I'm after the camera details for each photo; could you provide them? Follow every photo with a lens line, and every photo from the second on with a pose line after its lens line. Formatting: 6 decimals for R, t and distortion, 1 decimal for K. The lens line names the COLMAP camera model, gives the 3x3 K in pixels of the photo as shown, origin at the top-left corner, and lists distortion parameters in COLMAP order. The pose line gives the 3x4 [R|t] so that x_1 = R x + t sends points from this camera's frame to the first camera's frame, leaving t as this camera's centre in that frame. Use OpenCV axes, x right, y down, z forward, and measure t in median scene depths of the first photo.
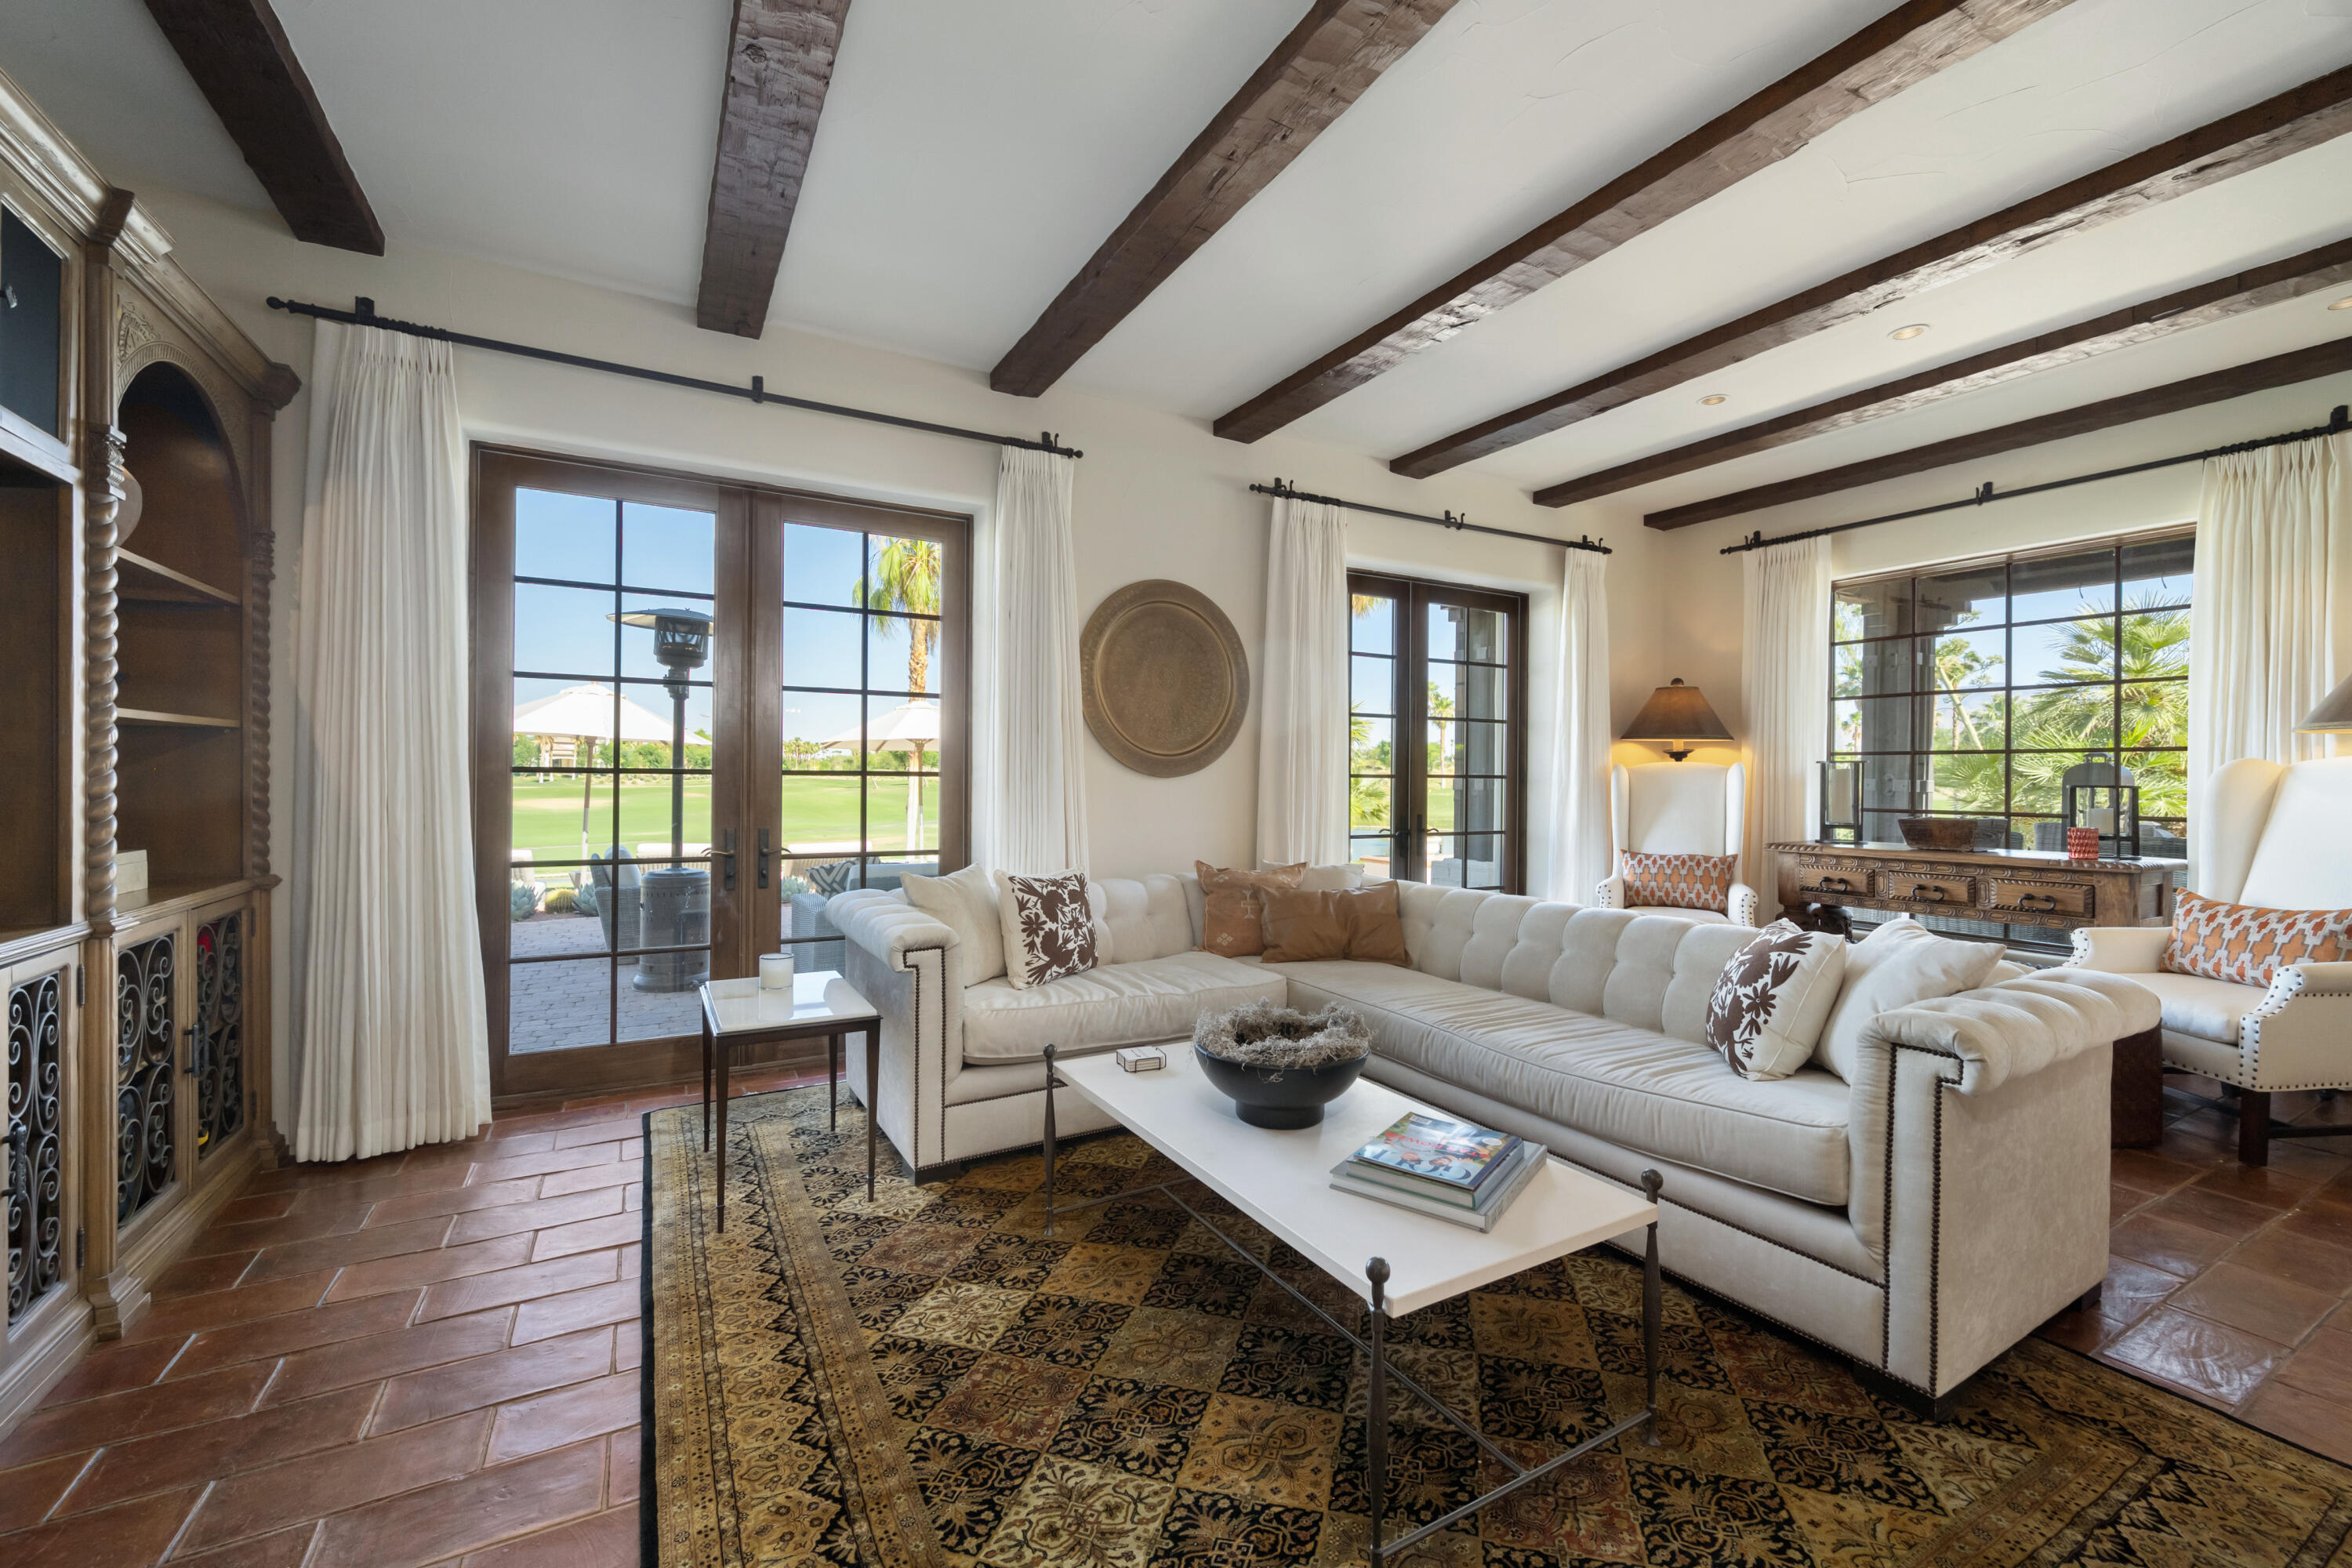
lens RADIAL K [[947.4, 0, 1185.9], [0, 947.4, 780.4], [0, 0, 1]] dist [0.000768, 0.000299]
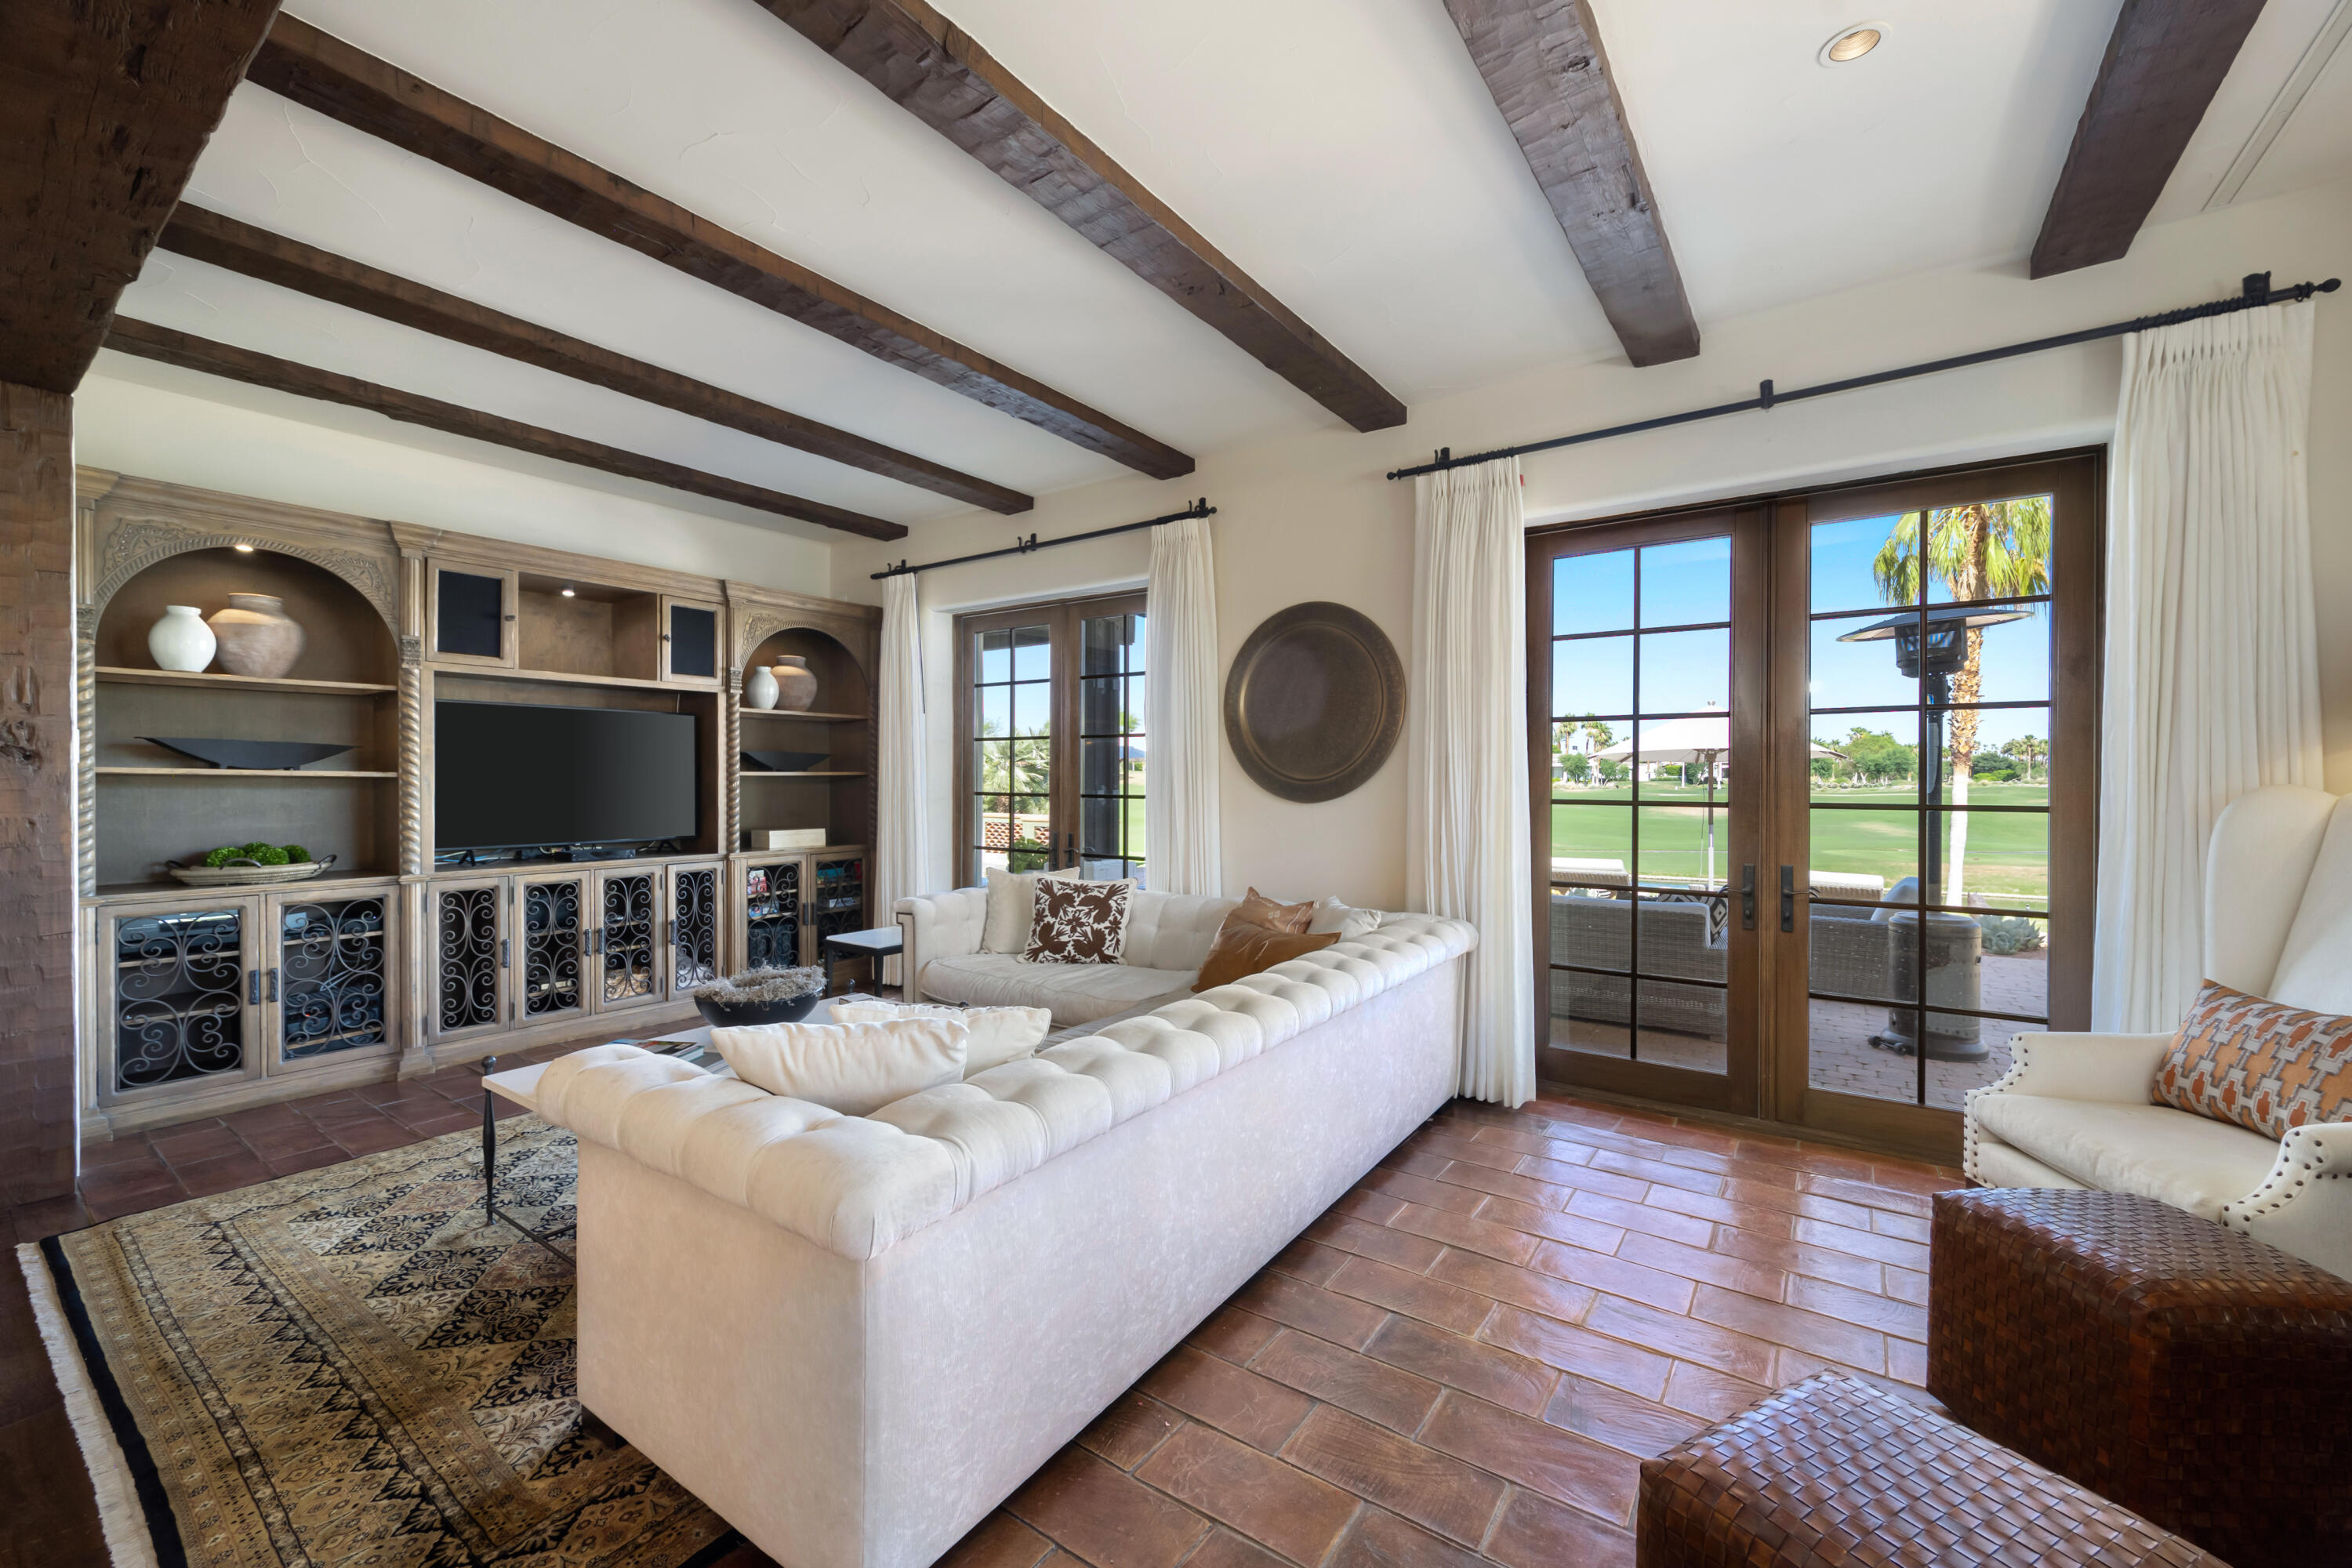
lens RADIAL K [[939.3, 0, 1154.1], [0, 939.3, 785.4], [0, 0, 1]] dist [0.000997, -0.000065]
pose [[0.415652, -0.015721, -0.909388, 0.147342], [-0.012102, 0.999666, -0.022813, 0.000297], [0.909443, 0.020488, 0.415323, 0.083952]]
